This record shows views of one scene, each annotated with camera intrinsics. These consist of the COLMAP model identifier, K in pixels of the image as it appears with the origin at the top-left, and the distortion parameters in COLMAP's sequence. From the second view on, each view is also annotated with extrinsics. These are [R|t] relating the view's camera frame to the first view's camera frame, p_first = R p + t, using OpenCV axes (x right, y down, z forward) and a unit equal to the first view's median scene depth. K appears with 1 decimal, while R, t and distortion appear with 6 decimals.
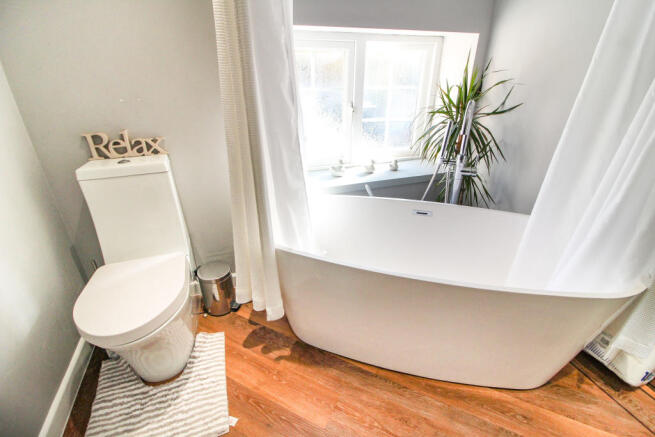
lens RADIAL K [[301.8, 0, 327.8], [0, 301.8, 223.7], [0, 0, 1]] dist [0.000285, -0.003164]
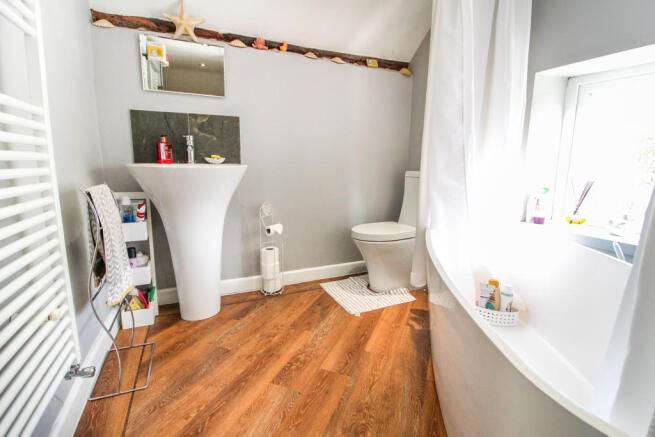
lens RADIAL K [[301.8, 0, 329.6], [0, 301.8, 214.5], [0, 0, 1]] dist [0.000285, -0.003164]
pose [[0.074470, 0.165901, -0.983327, 1.004658], [-0.483311, 0.868519, 0.109929, 0.085698], [0.872276, 0.467066, 0.144860, 0.351871]]
